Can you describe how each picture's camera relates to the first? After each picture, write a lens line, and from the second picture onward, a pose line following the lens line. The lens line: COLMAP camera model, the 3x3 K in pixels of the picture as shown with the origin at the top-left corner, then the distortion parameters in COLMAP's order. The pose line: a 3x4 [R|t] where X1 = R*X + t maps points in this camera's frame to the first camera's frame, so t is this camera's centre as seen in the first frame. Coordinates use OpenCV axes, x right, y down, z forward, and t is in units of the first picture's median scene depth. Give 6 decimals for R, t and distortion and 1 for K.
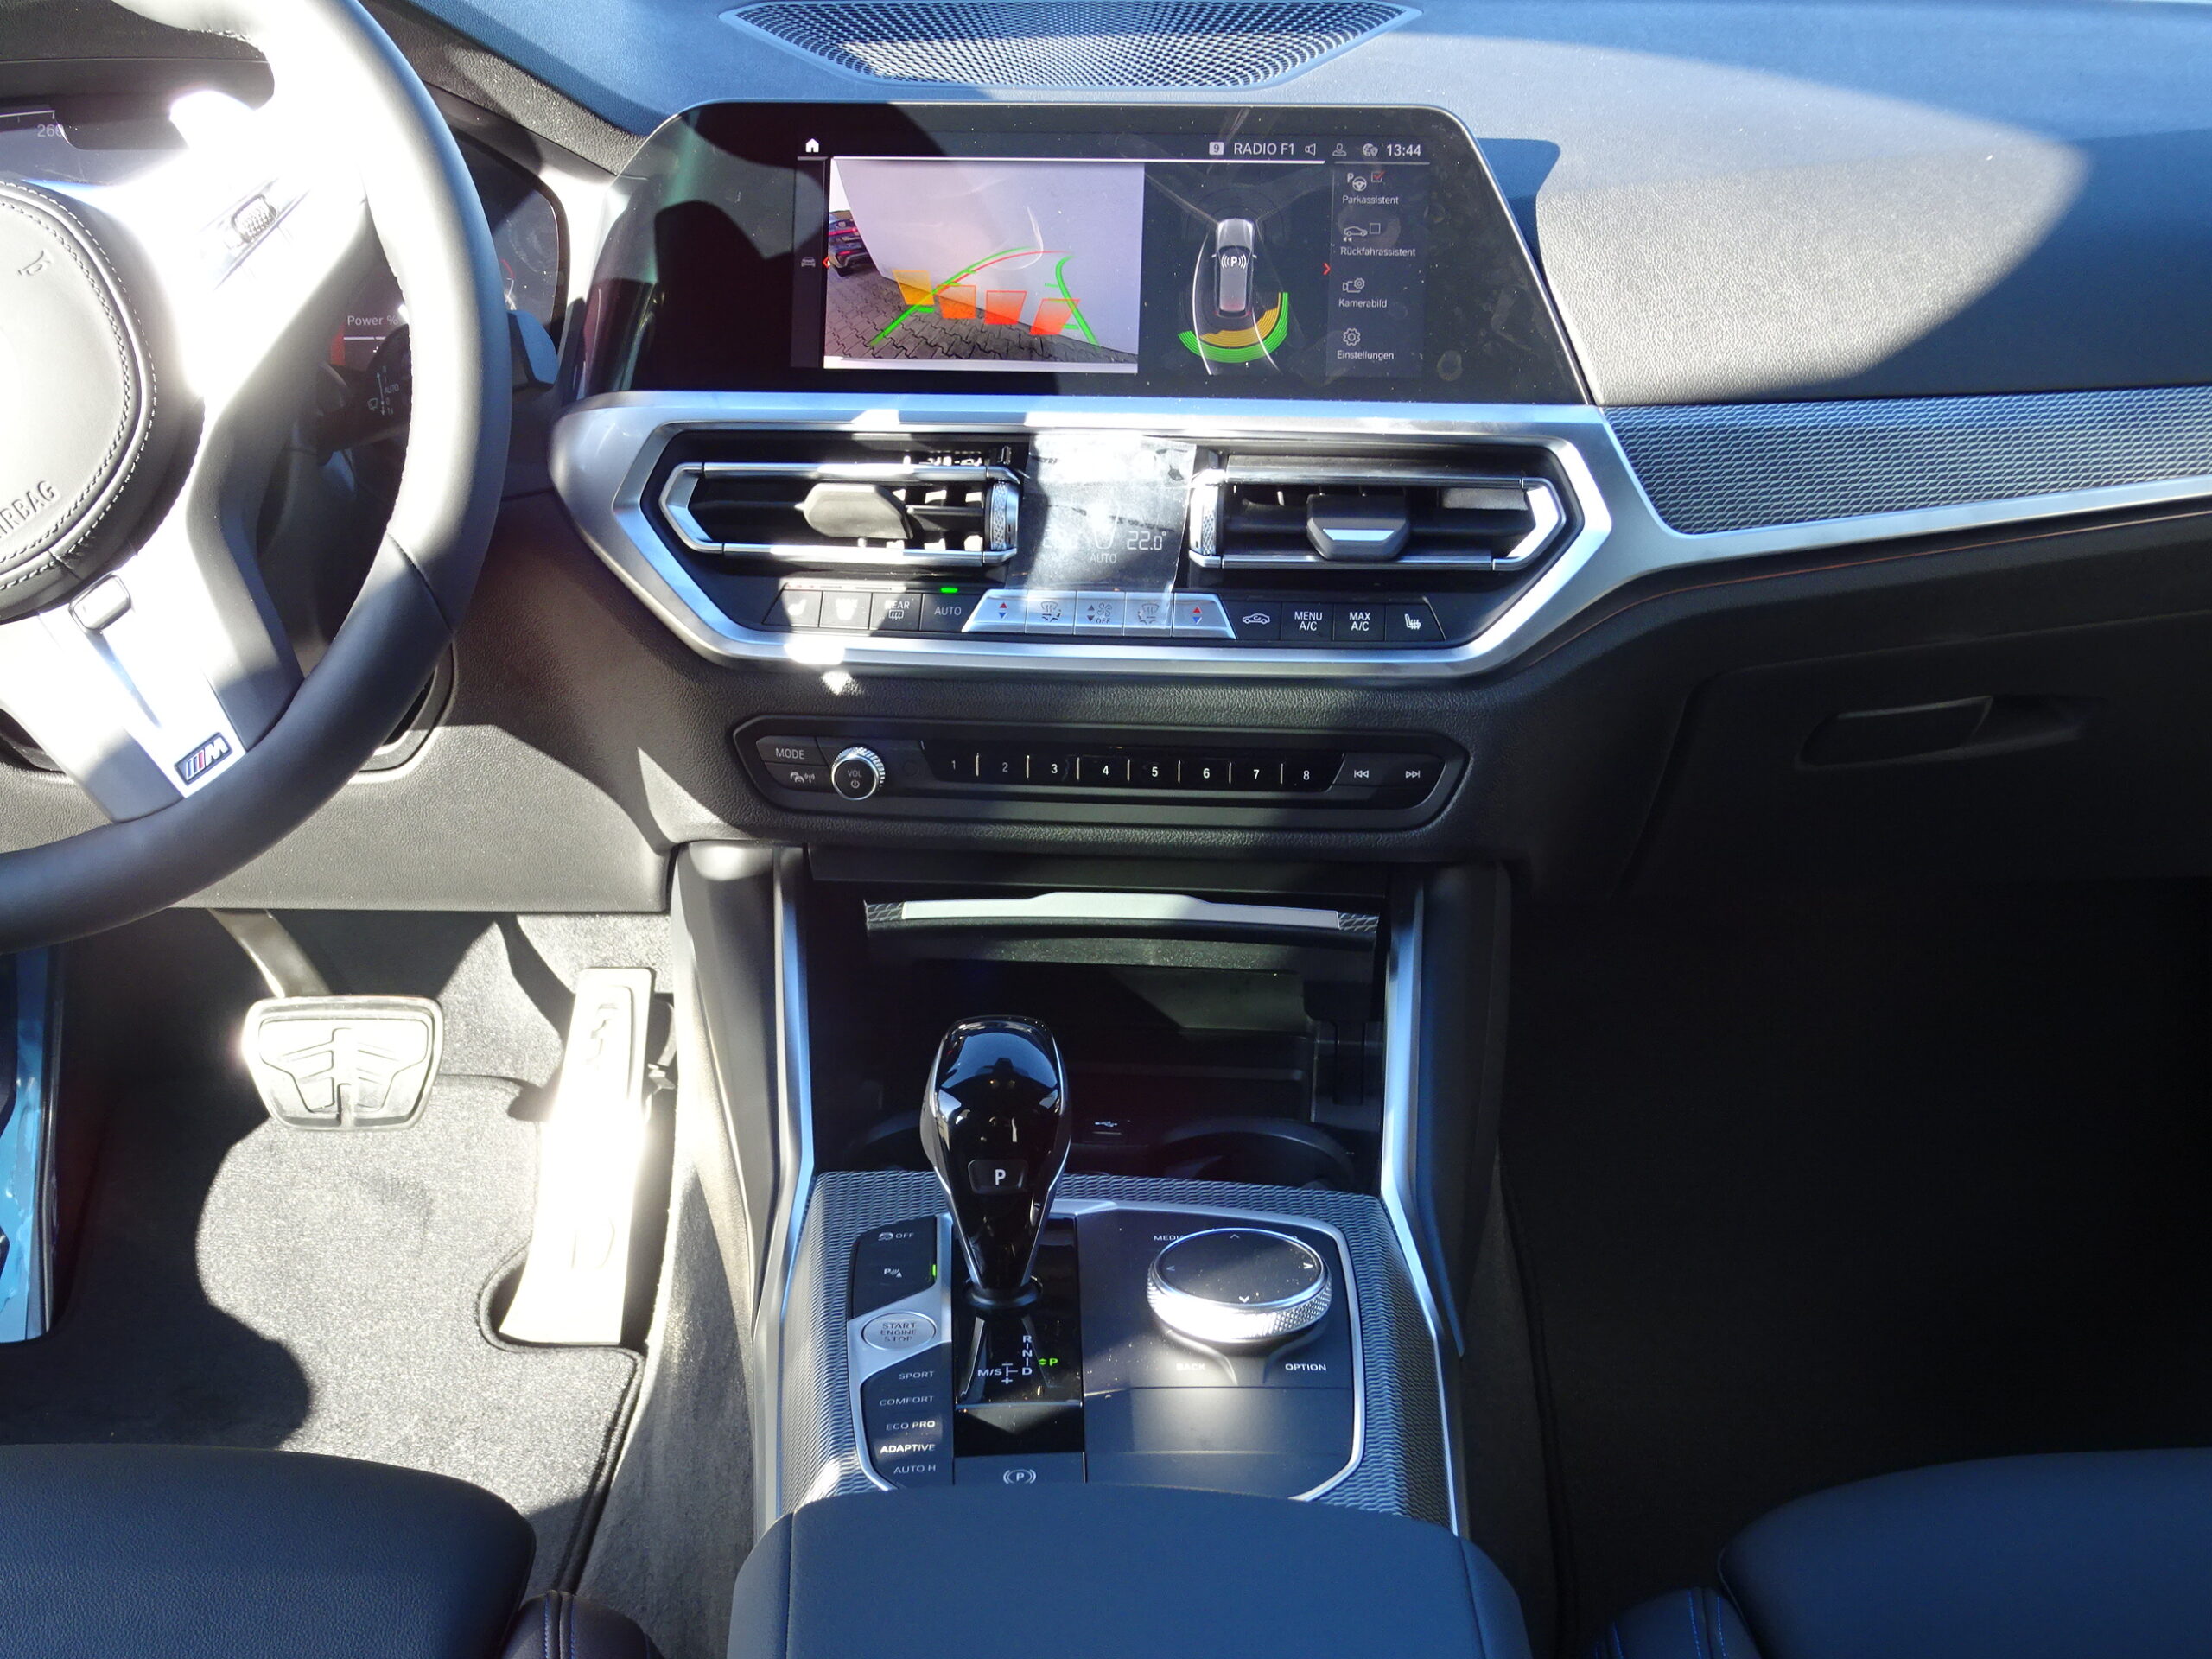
lens RADIAL K [[2823.8, 0, 1106.0], [0, 2823.8, 829.5], [0, 0, 1]] dist [0.017747, -0.025423]
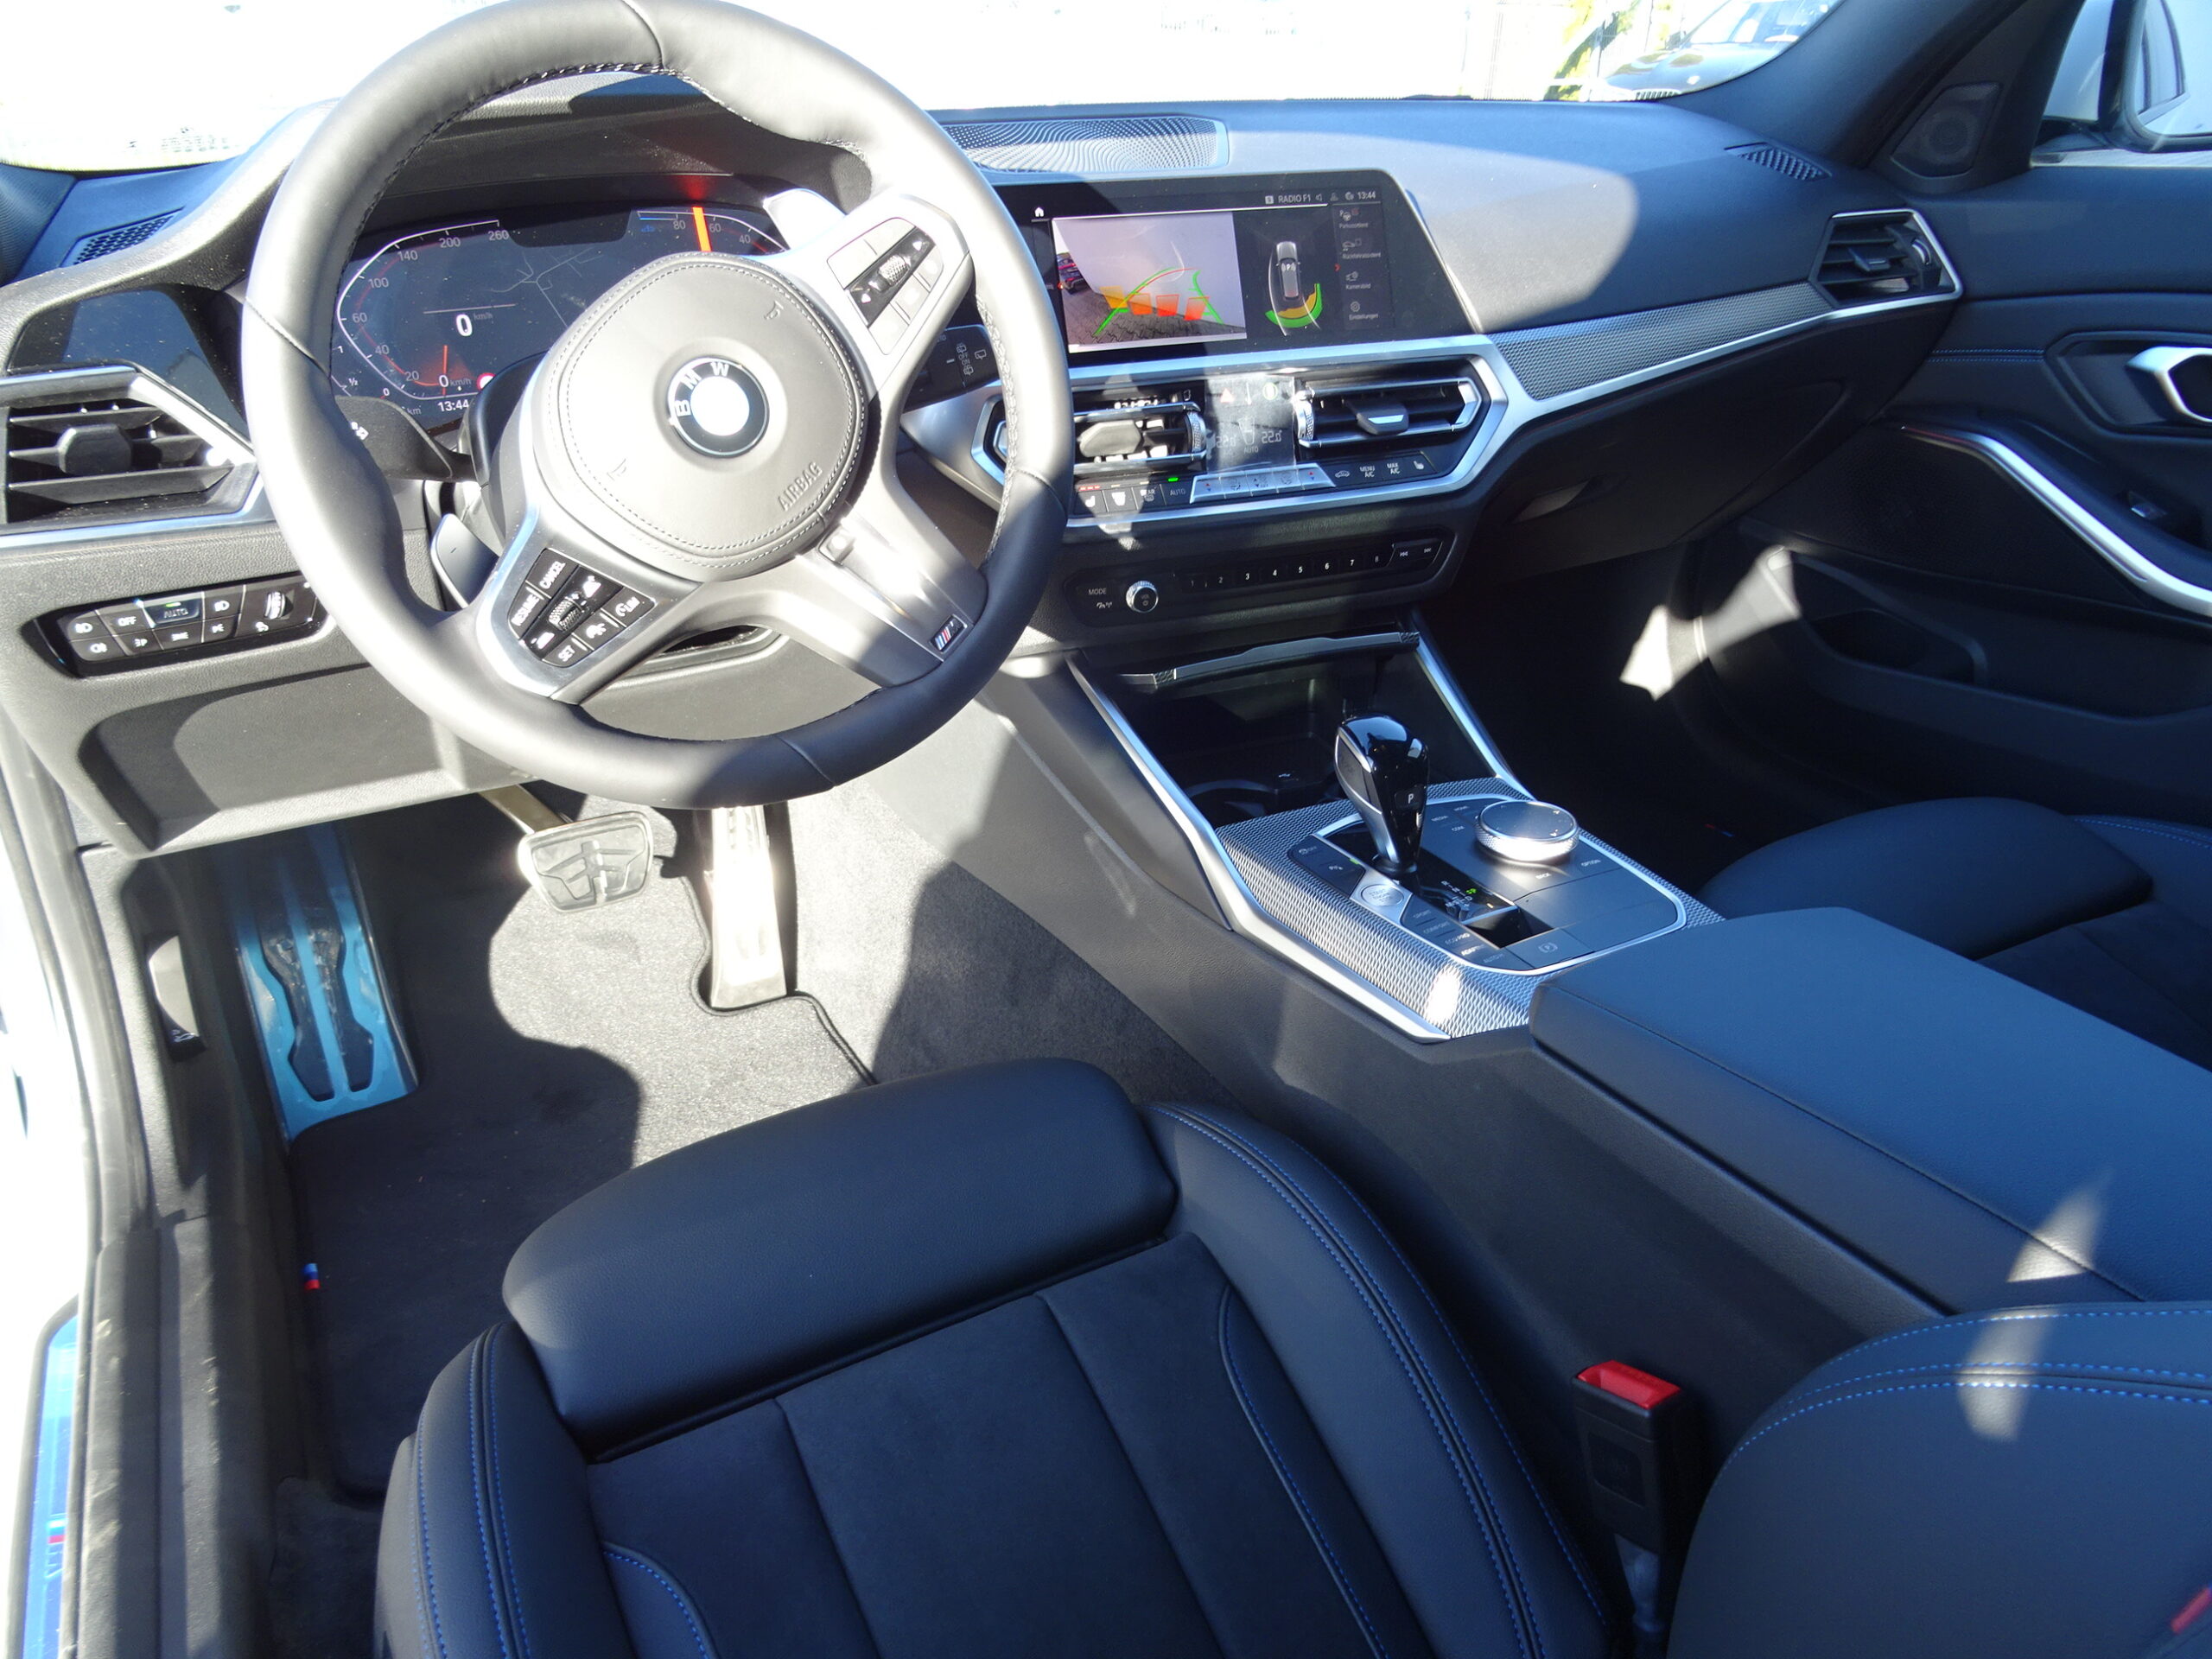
lens RADIAL K [[1558.4, 0, 1106.0], [0, 1558.4, 829.5], [0, 0, 1]] dist [-0.006820, -0.001772]
pose [[0.898305, -0.207472, 0.387303, -0.493672], [0.160478, 0.975520, 0.150361, -0.027435], [-0.409018, -0.072917, 0.909609, 0.158982]]
